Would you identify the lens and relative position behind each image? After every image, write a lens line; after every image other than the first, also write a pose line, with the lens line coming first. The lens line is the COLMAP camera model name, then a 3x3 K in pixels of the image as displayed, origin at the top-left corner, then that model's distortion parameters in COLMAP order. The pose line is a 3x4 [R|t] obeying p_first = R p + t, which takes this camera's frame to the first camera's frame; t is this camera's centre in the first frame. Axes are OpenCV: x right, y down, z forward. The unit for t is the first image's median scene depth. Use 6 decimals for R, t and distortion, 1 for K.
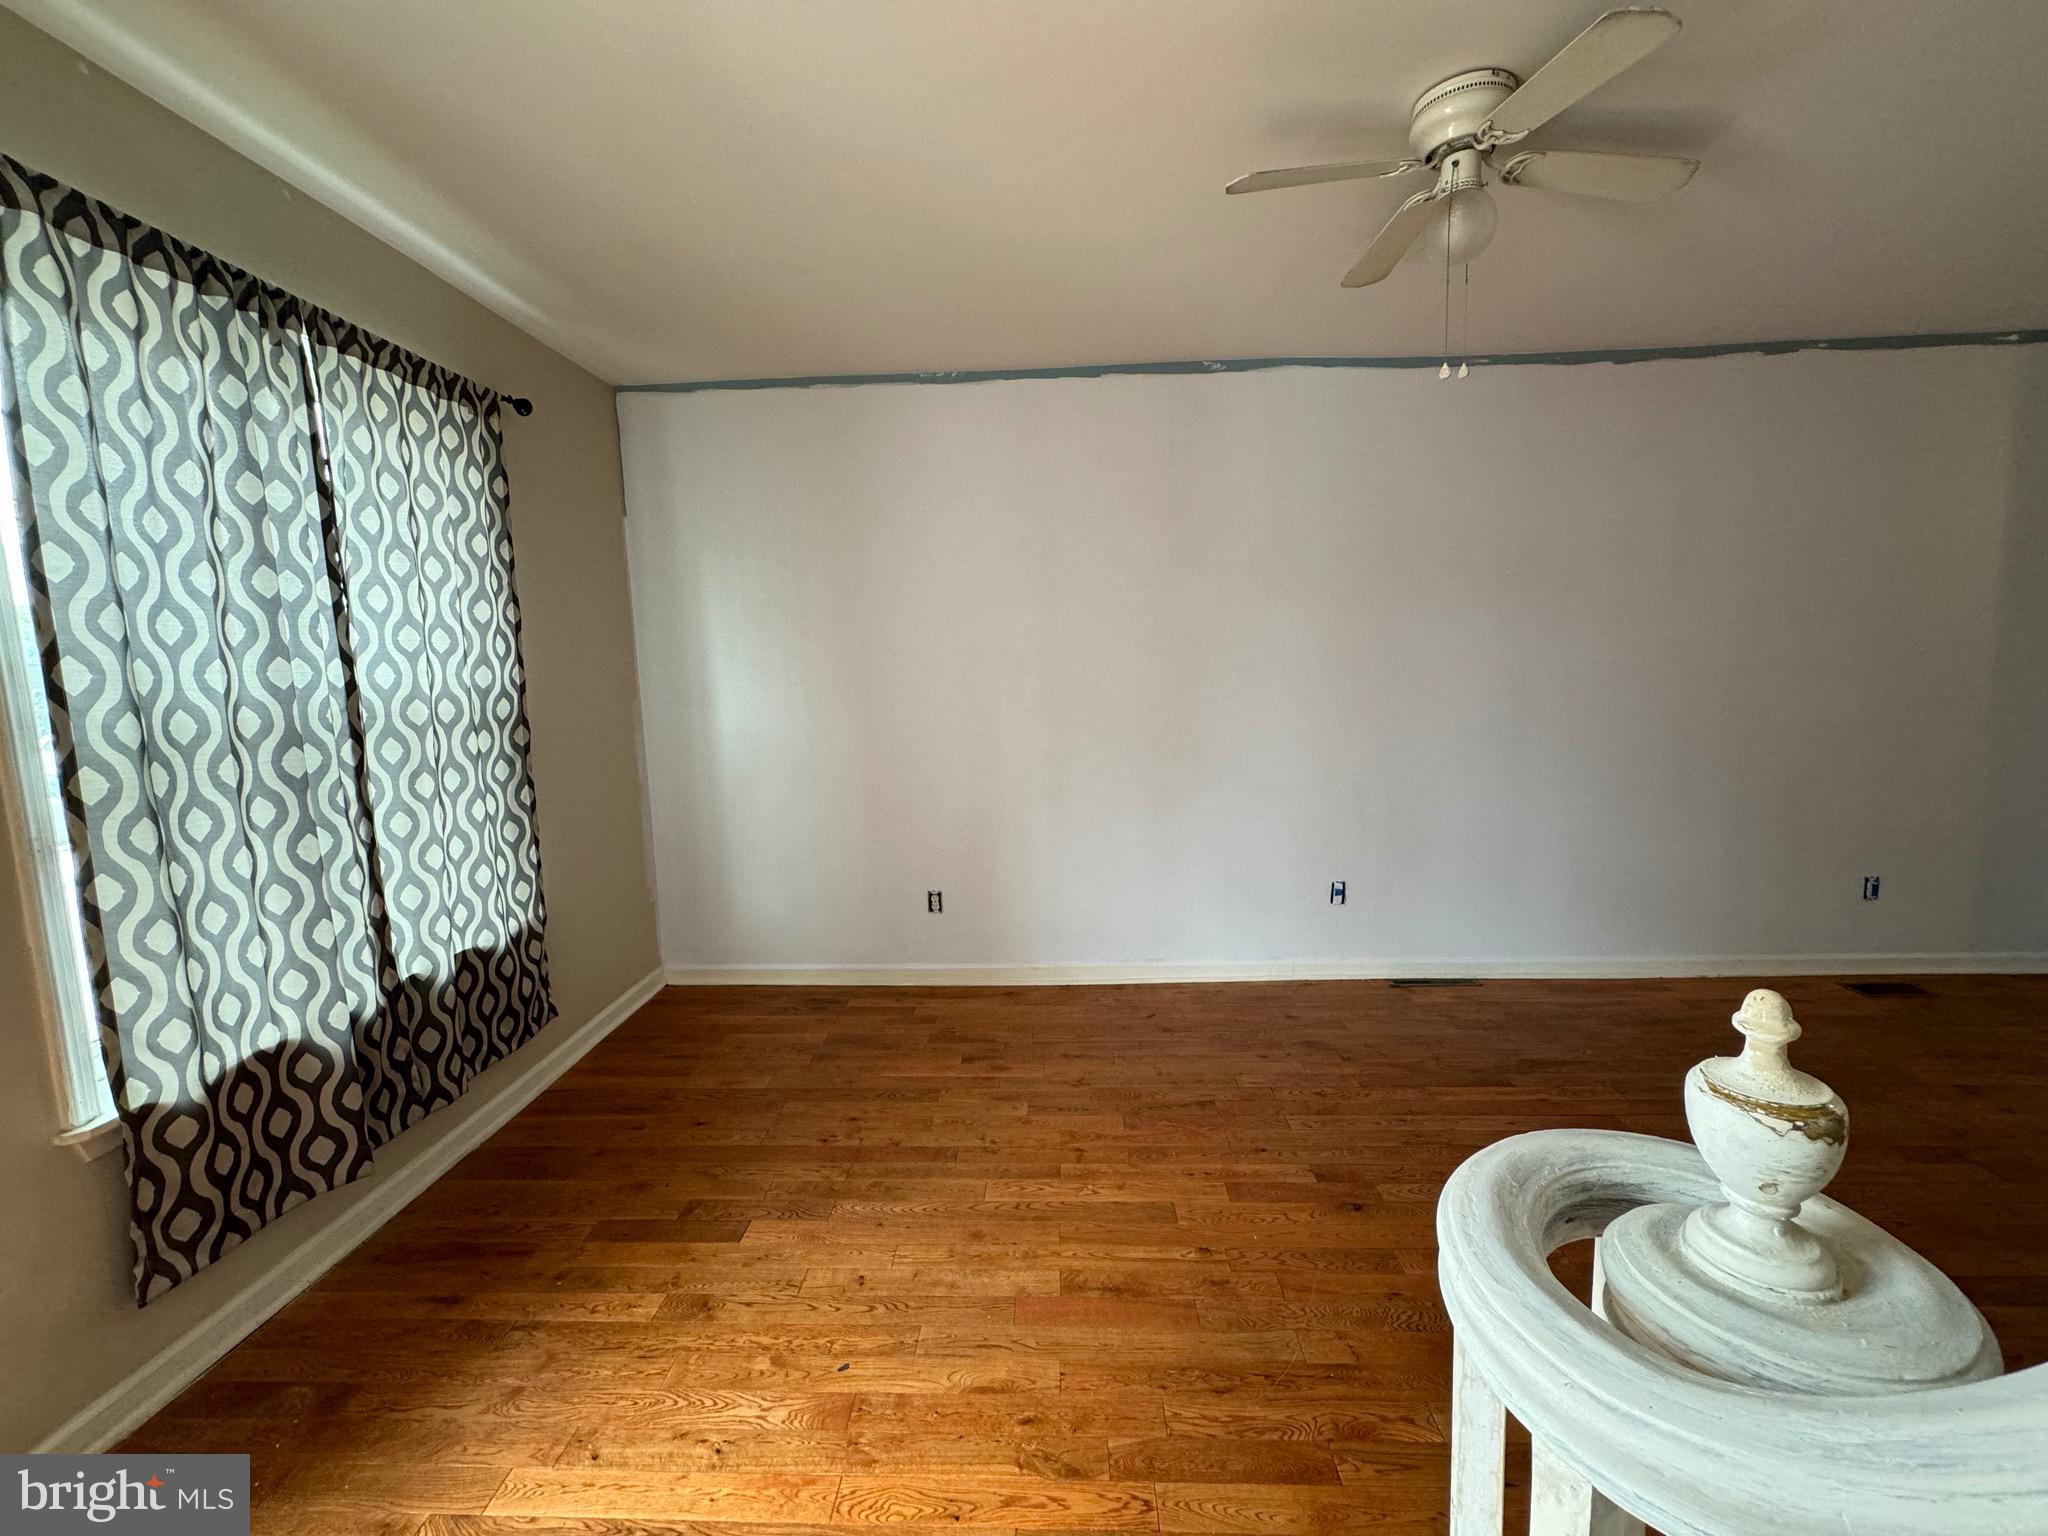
lens RADIAL K [[813.9, 0, 1026.9], [0, 813.9, 764.3], [0, 0, 1]] dist [-0.002157, 0.000302]
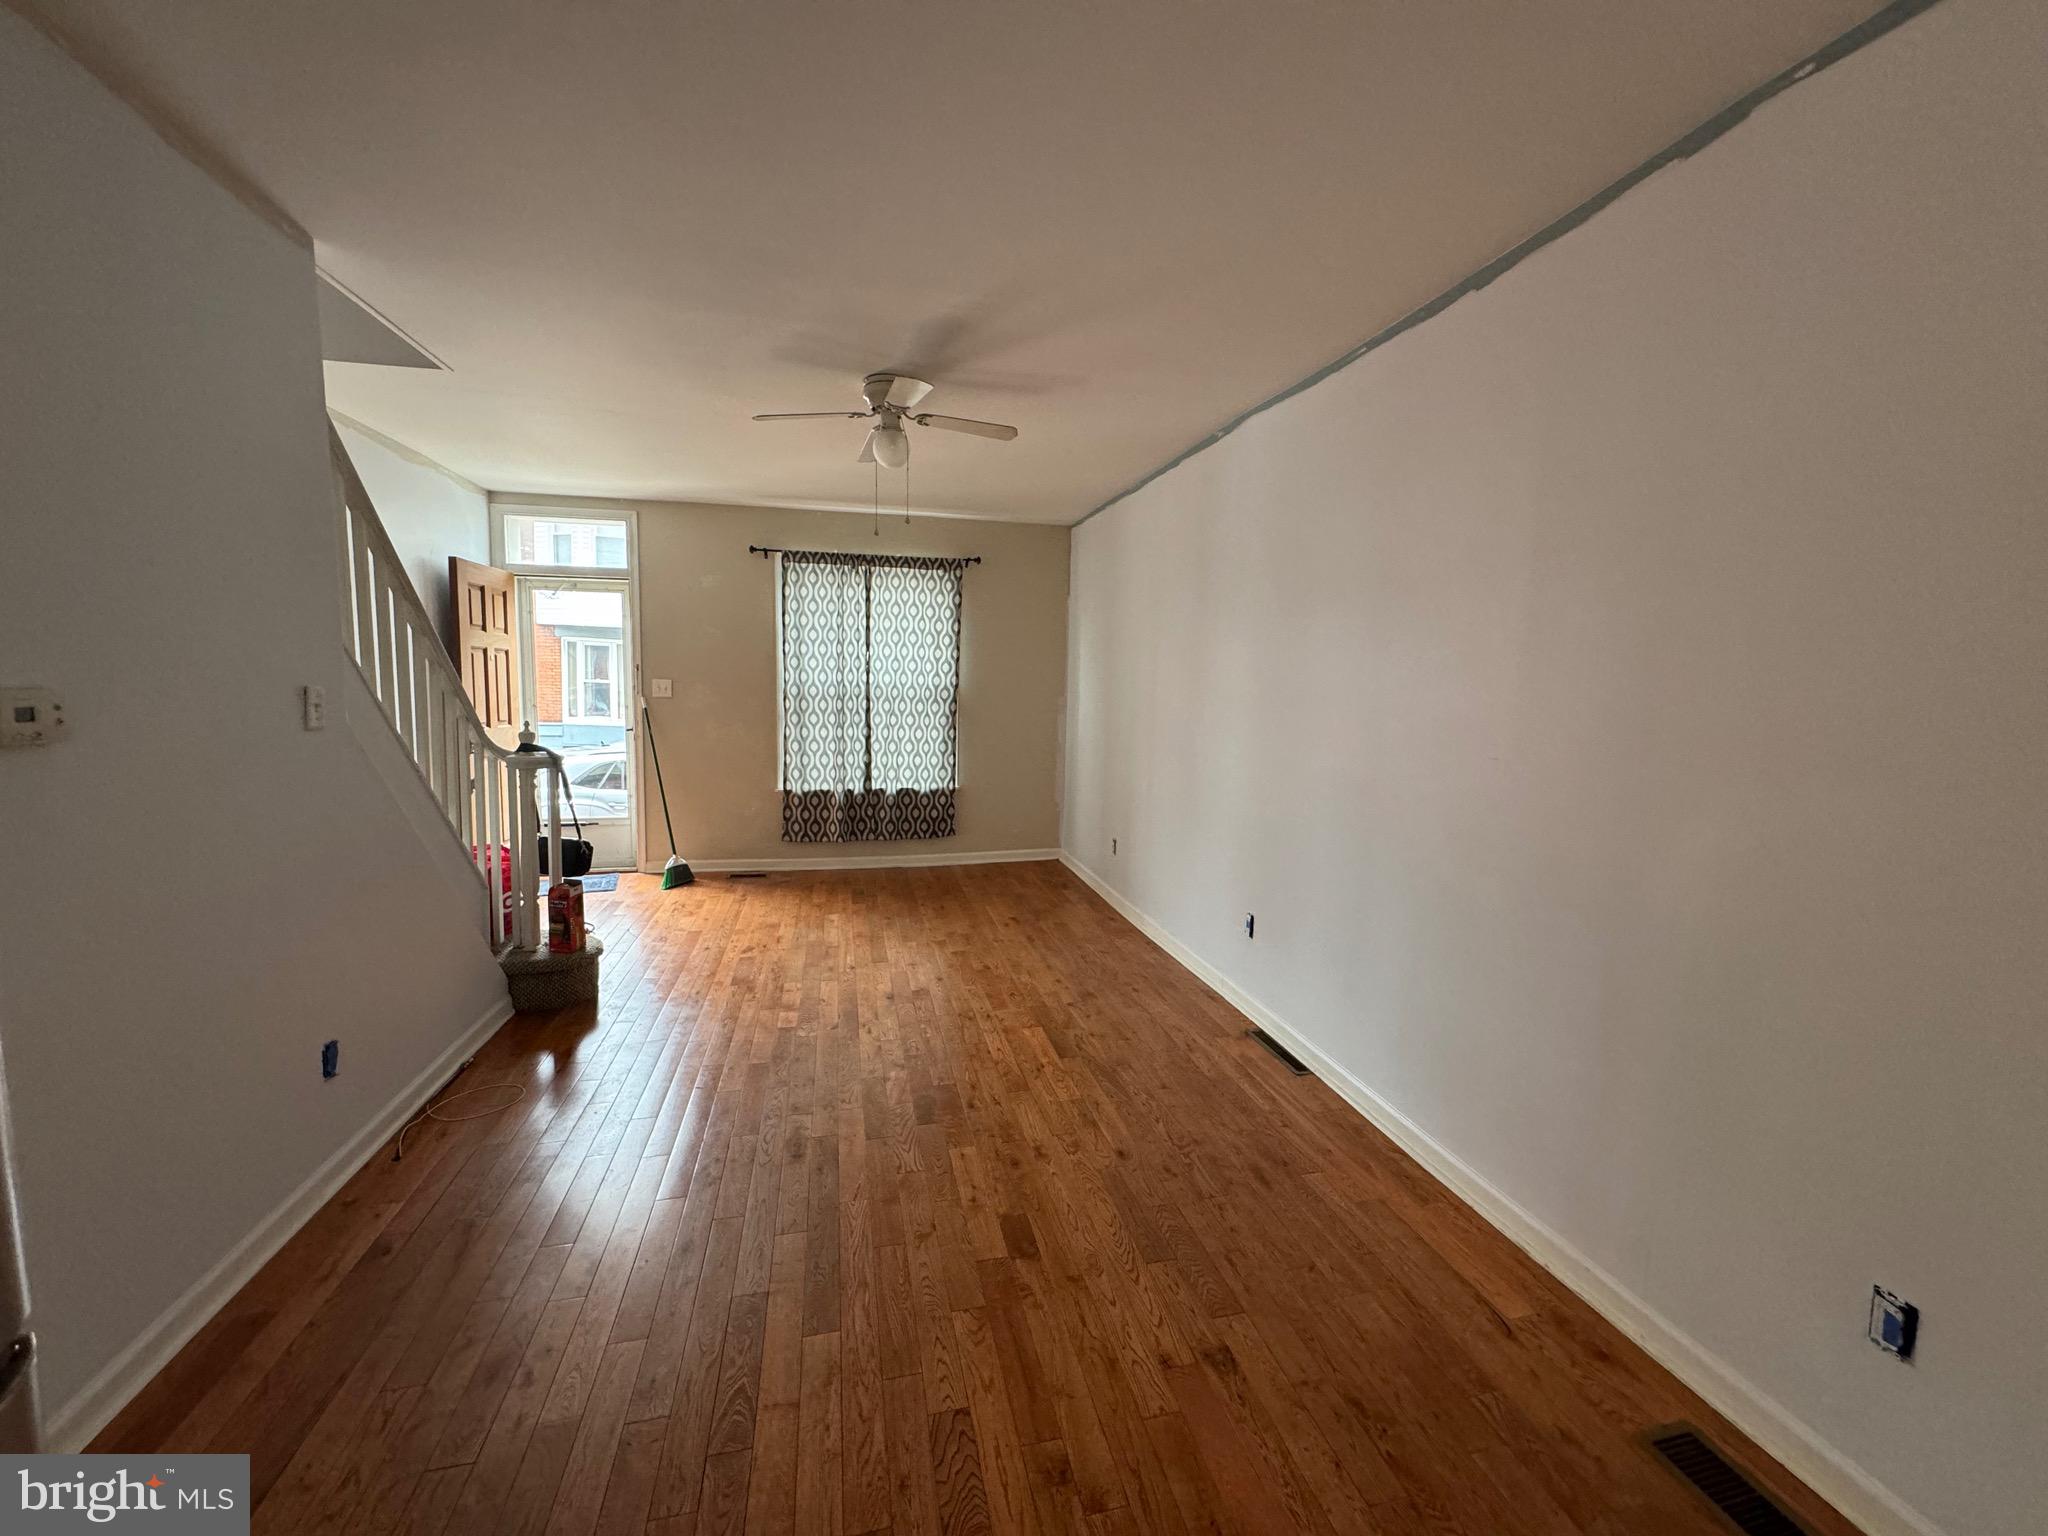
lens RADIAL K [[813.9, 0, 1026.9], [0, 813.9, 764.3], [0, 0, 1]] dist [-0.002157, 0.000302]
pose [[0.262293, 0.130859, -0.956074, 1.747520], [-0.139180, 0.985534, 0.096708, -0.134700], [0.954899, 0.107701, 0.276711, 0.619898]]
